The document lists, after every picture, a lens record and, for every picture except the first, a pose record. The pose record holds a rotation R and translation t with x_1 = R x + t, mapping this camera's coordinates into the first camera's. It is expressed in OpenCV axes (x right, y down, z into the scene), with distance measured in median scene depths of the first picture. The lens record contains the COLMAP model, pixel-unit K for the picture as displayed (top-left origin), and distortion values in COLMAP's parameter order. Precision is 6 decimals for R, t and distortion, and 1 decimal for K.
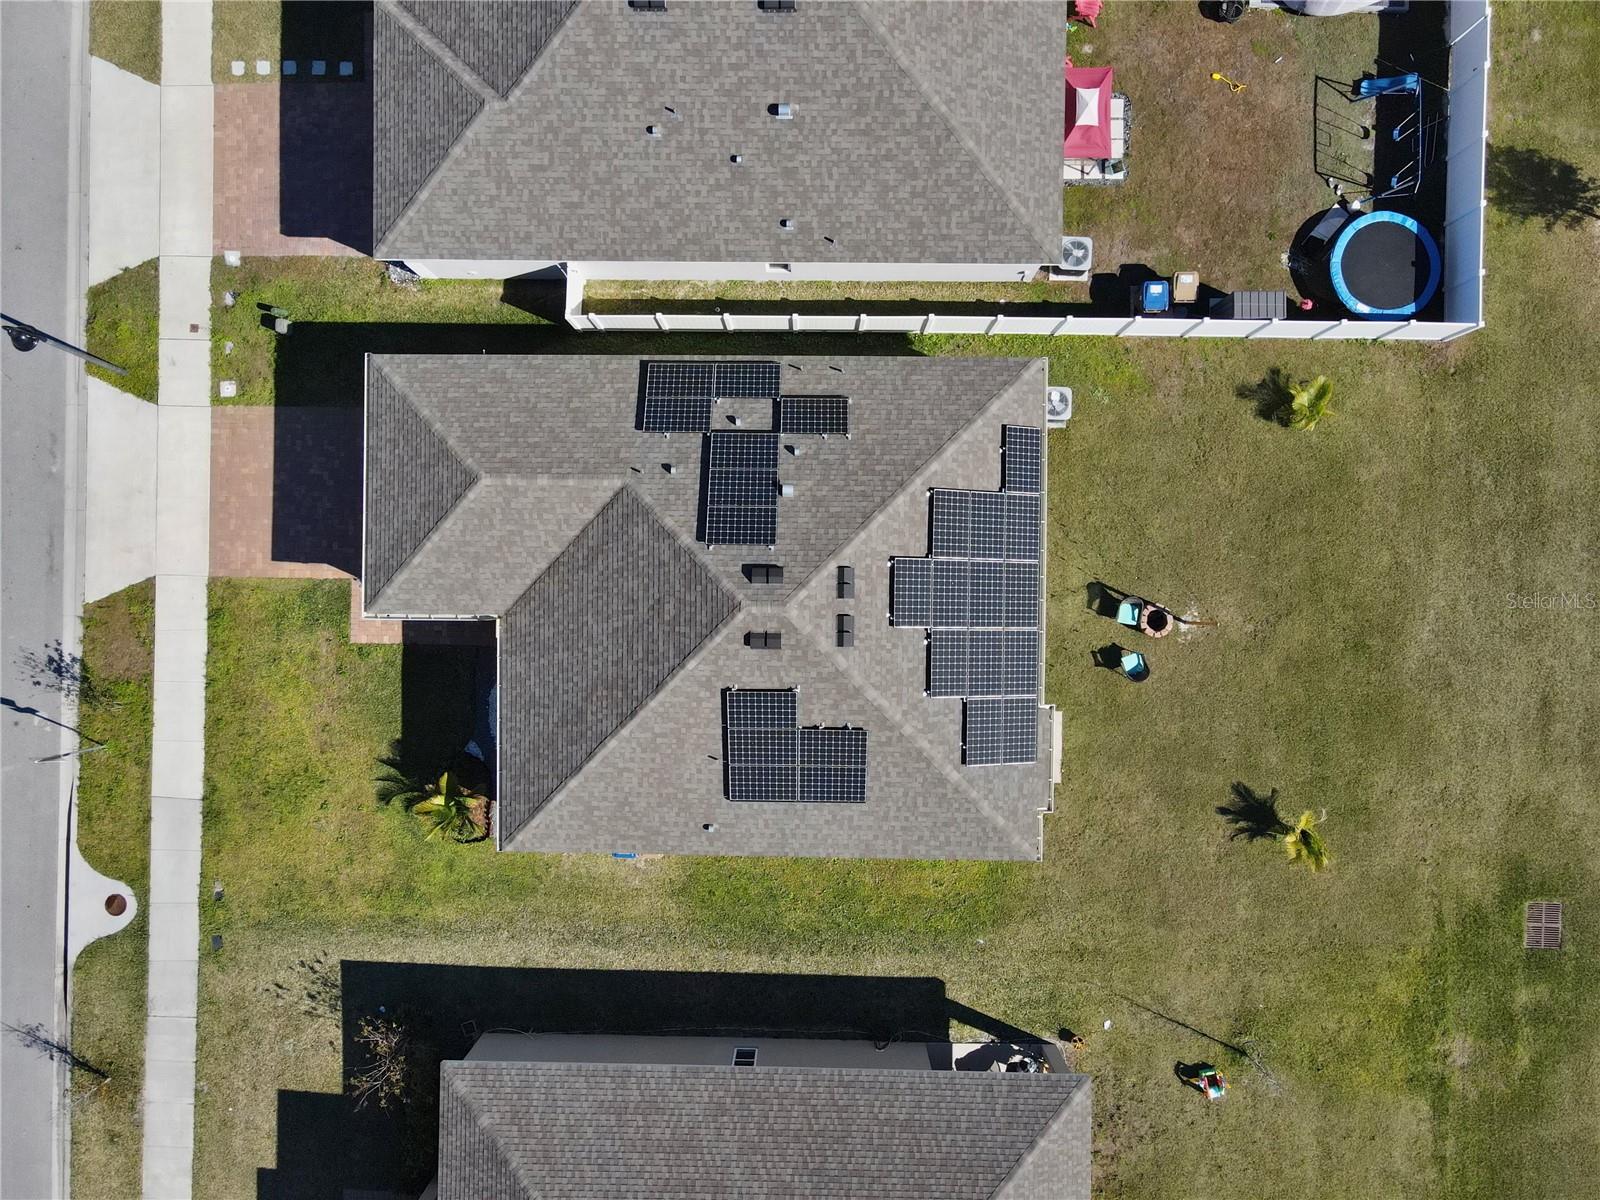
lens RADIAL K [[1175.2, 0, 791.3], [0, 1175.2, 594.3], [0, 0, 1]] dist [0.001585, 0.026336]
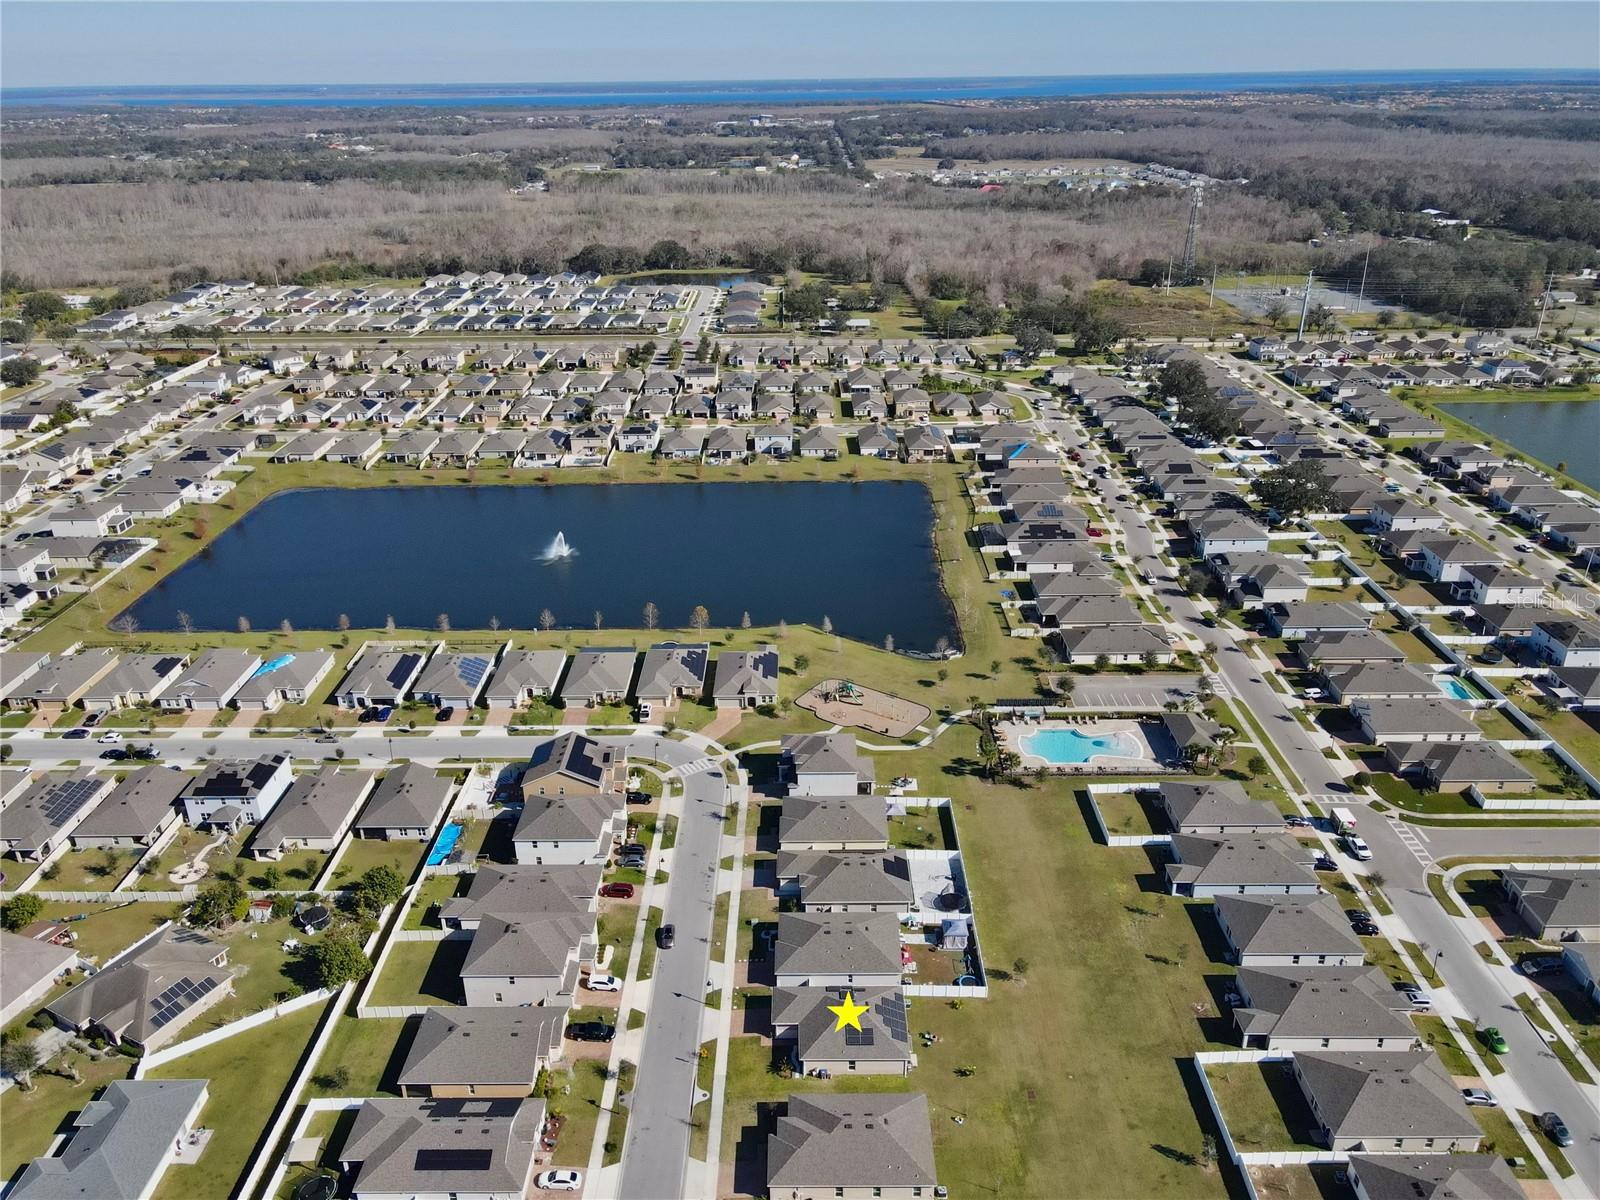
lens RADIAL K [[1175.2, 0, 791.3], [0, 1175.2, 594.3], [0, 0, 1]] dist [0.001585, 0.026336]
pose [[0.999953, 0.002877, 0.009221, -0.301465], [0.007265, 0.405138, -0.914227, 3.506674], [-0.006366, 0.914251, 0.405098, -2.459901]]
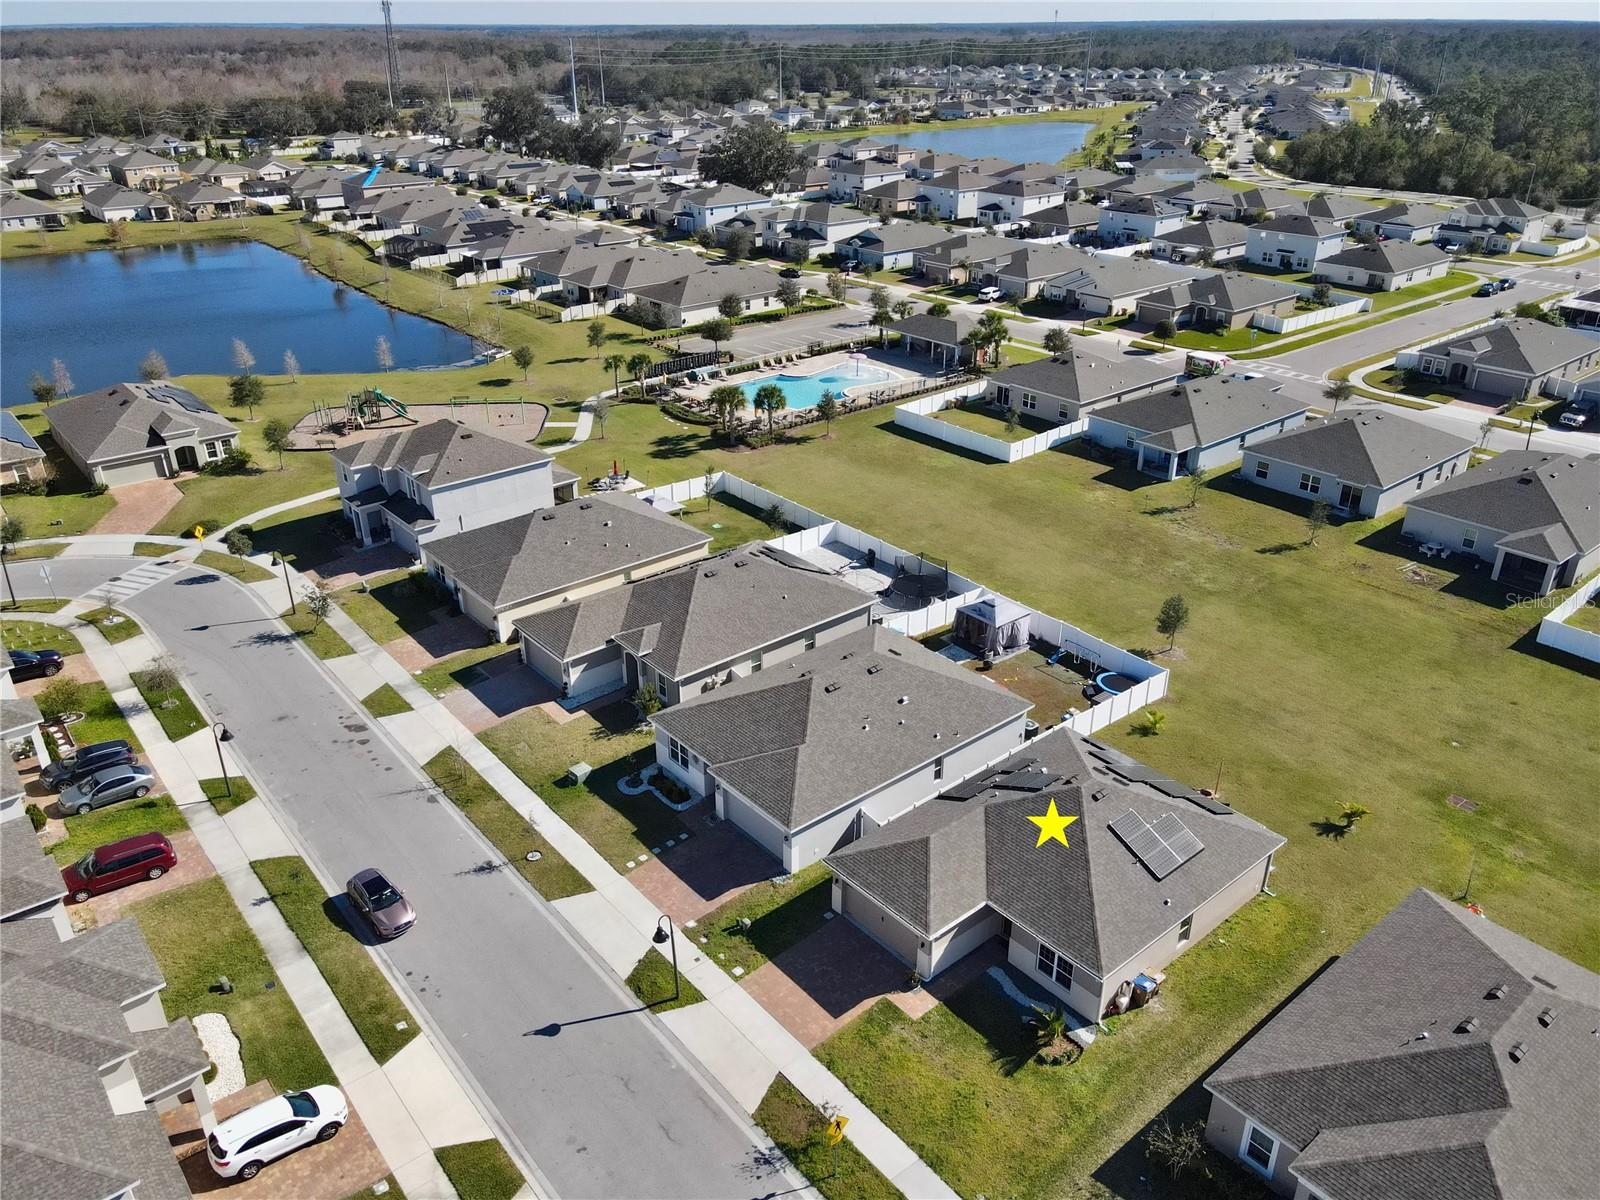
lens RADIAL K [[1175.2, 0, 791.3], [0, 1175.2, 594.3], [0, 0, 1]] dist [0.001585, 0.026336]
pose [[0.760577, -0.270273, 0.590317, -1.202985], [0.649172, 0.330407, -0.685133, 0.761891], [-0.009872, 0.904314, 0.426754, -0.099885]]
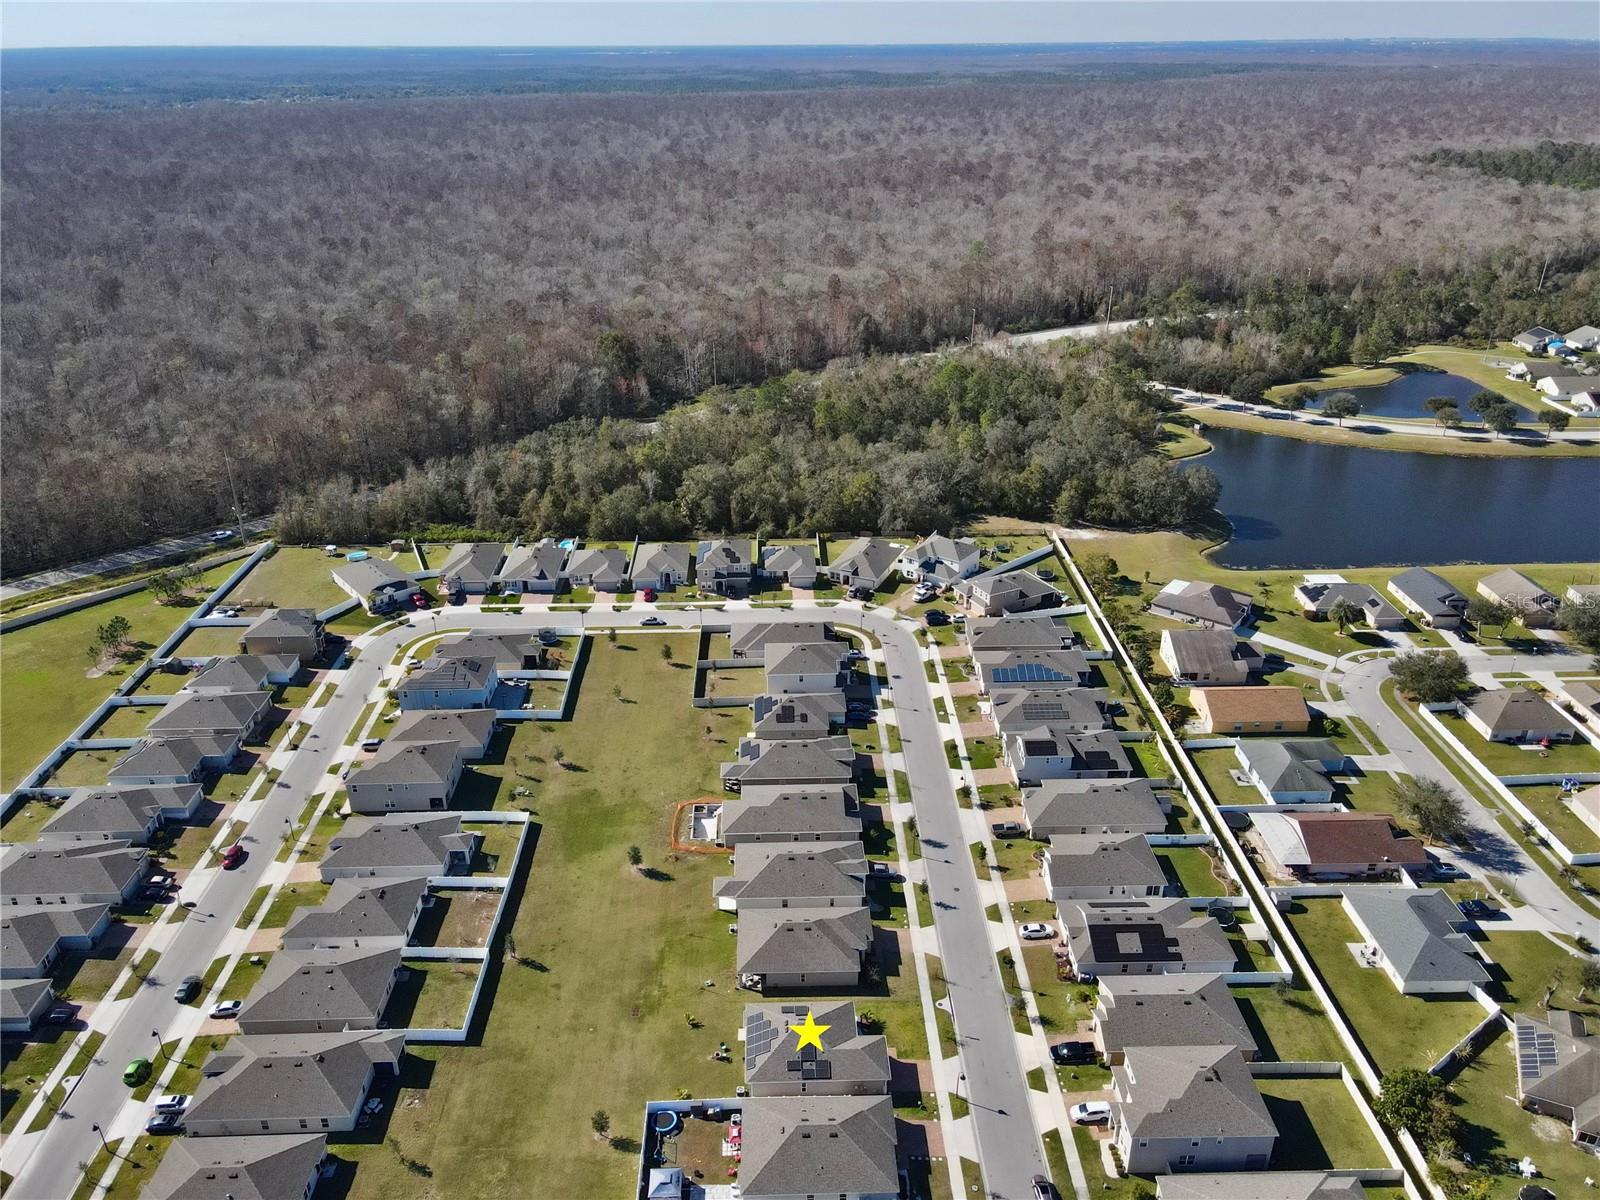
lens RADIAL K [[1175.2, 0, 791.3], [0, 1175.2, 594.3], [0, 0, 1]] dist [0.001585, 0.026336]
pose [[-0.998981, 0.038615, -0.023359, 0.060964], [-0.037667, -0.428322, 0.902841, -3.236142], [0.024858, 0.902801, 0.429340, -2.486767]]
